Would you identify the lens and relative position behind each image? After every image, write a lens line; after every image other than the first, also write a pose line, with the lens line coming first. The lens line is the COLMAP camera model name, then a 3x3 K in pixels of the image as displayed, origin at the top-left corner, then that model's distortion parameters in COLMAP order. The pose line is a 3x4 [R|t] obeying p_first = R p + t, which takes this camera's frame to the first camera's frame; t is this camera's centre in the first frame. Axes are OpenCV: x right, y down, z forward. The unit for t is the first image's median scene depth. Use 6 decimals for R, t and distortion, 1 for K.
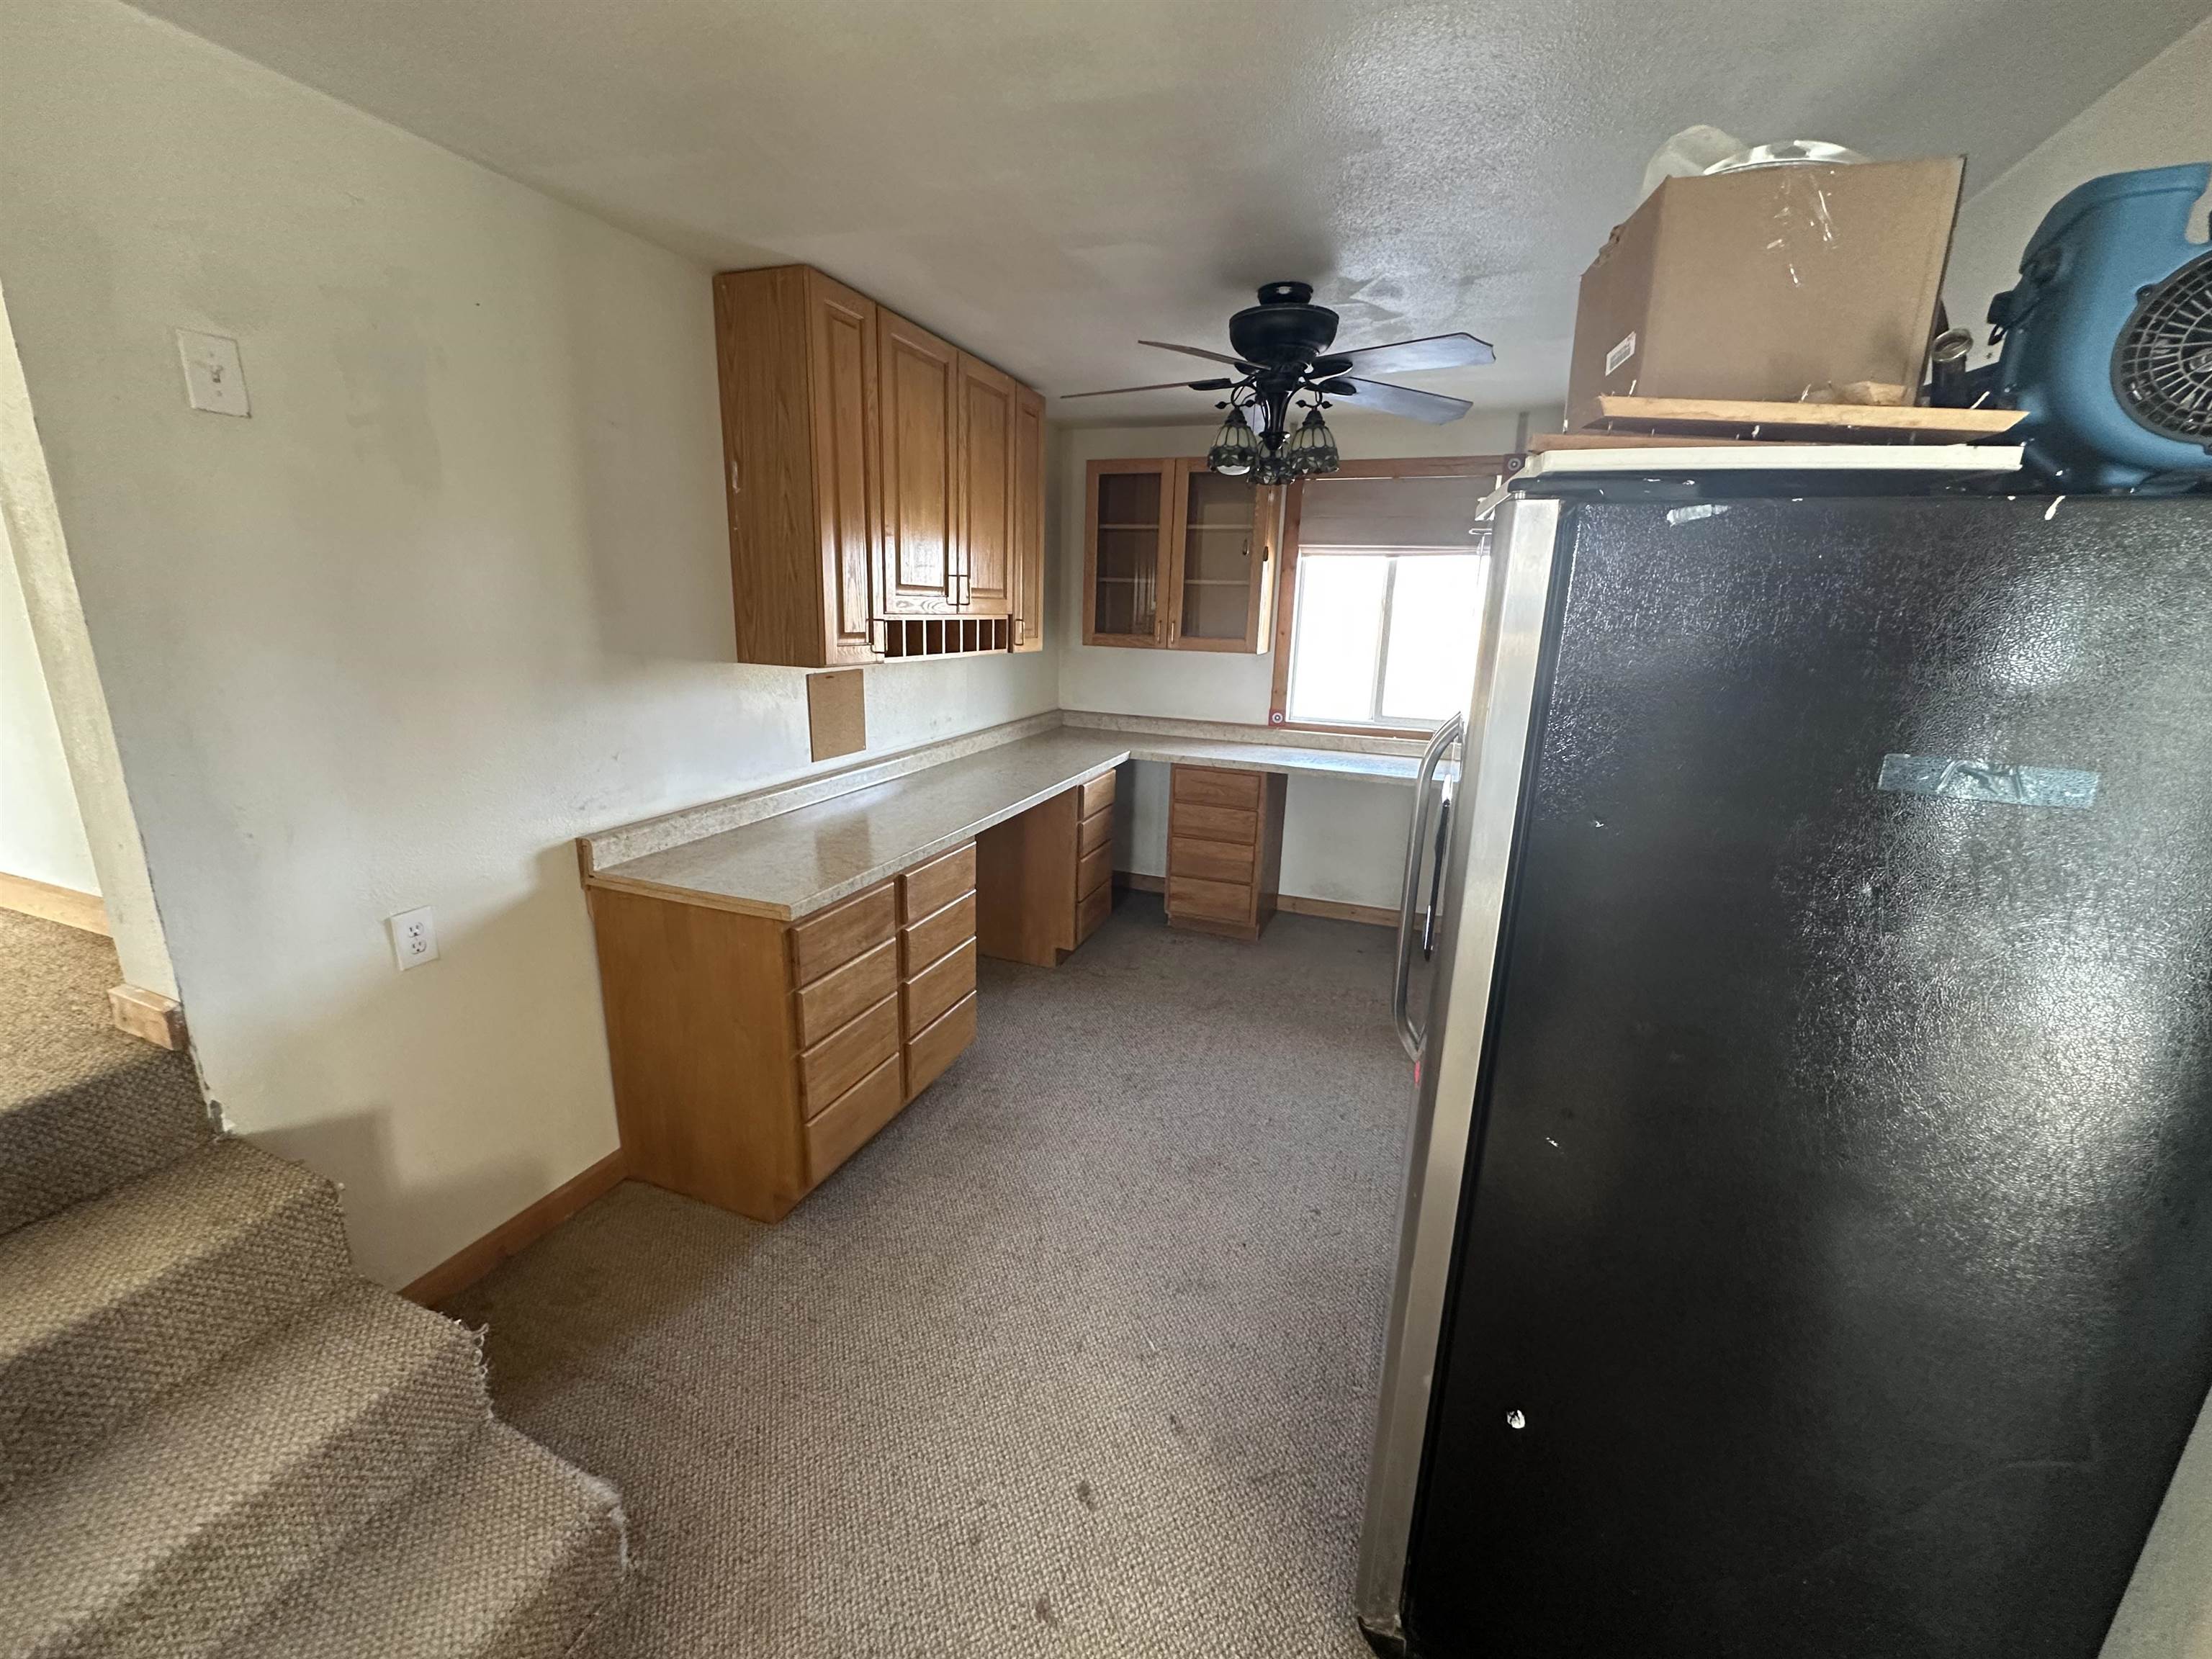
lens RADIAL K [[881.4, 0, 1106.0], [0, 881.4, 829.5], [0, 0, 1]] dist [0.001785, 0.000227]
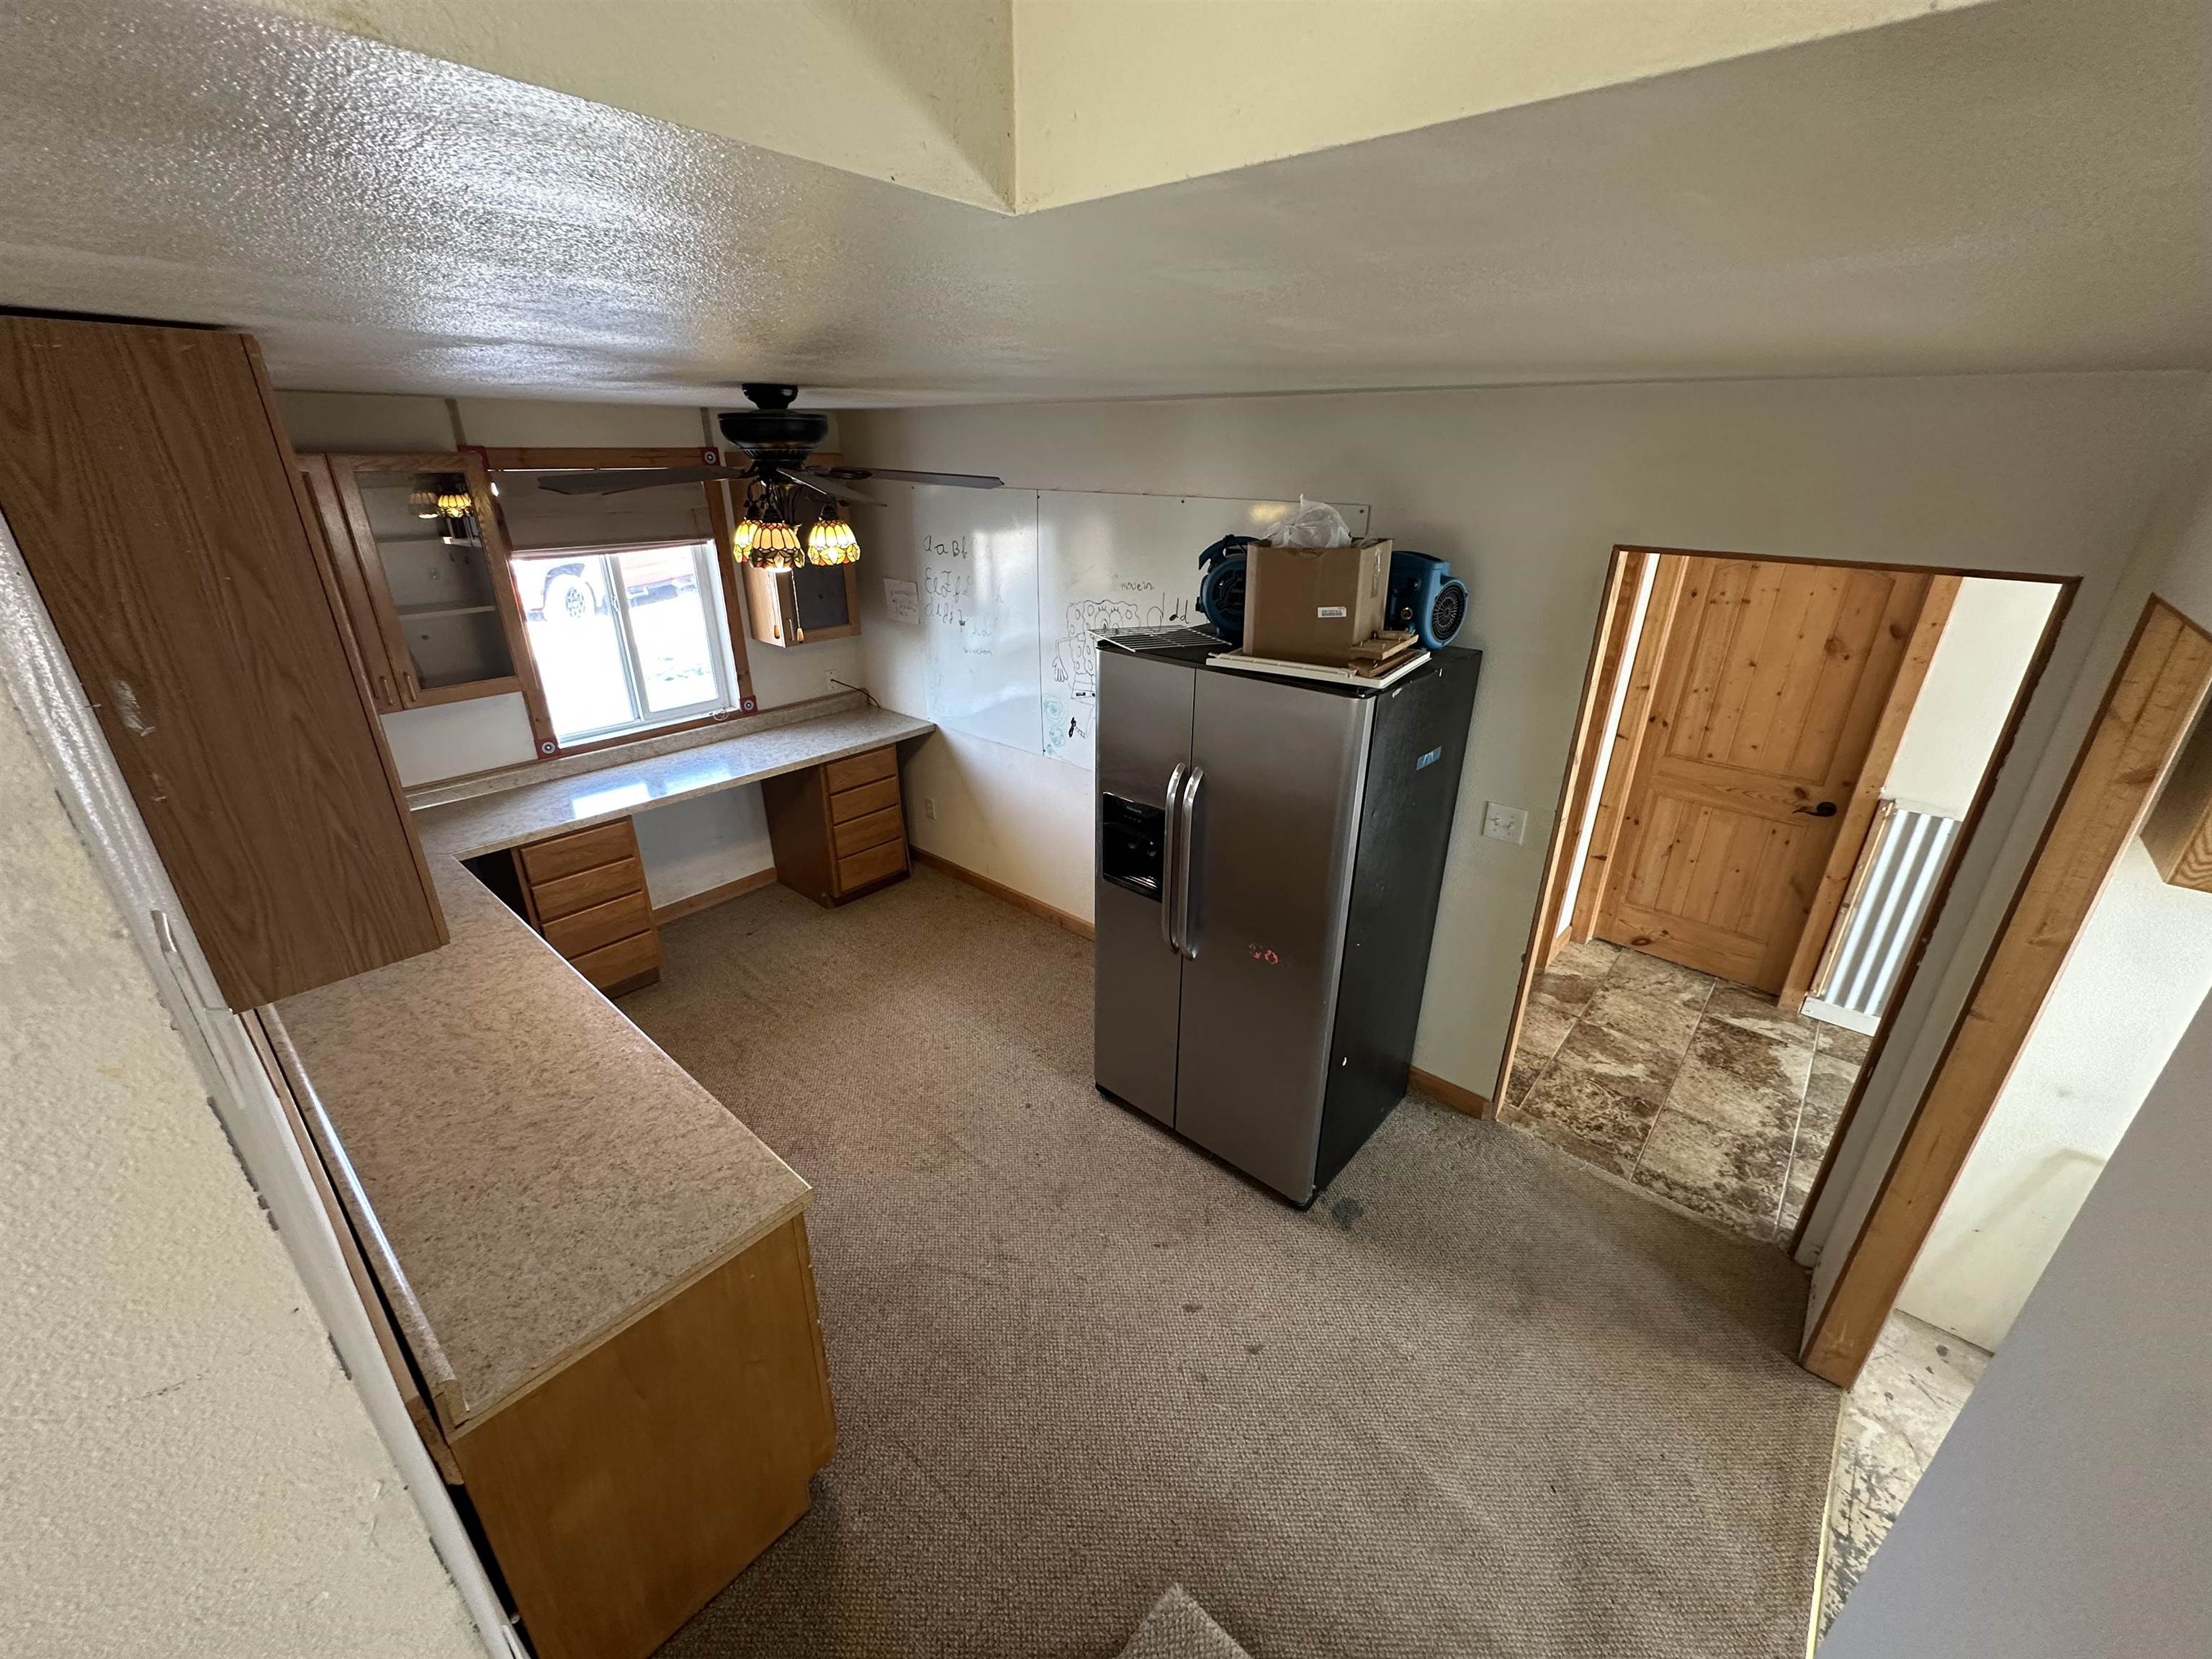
lens RADIAL K [[881.4, 0, 1106.0], [0, 881.4, 829.5], [0, 0, 1]] dist [0.001785, 0.000227]
pose [[0.355010, -0.393315, 0.848099, -0.697981], [0.243360, 0.914795, 0.322377, -0.366385], [-0.902632, 0.091946, 0.420478, 0.263787]]
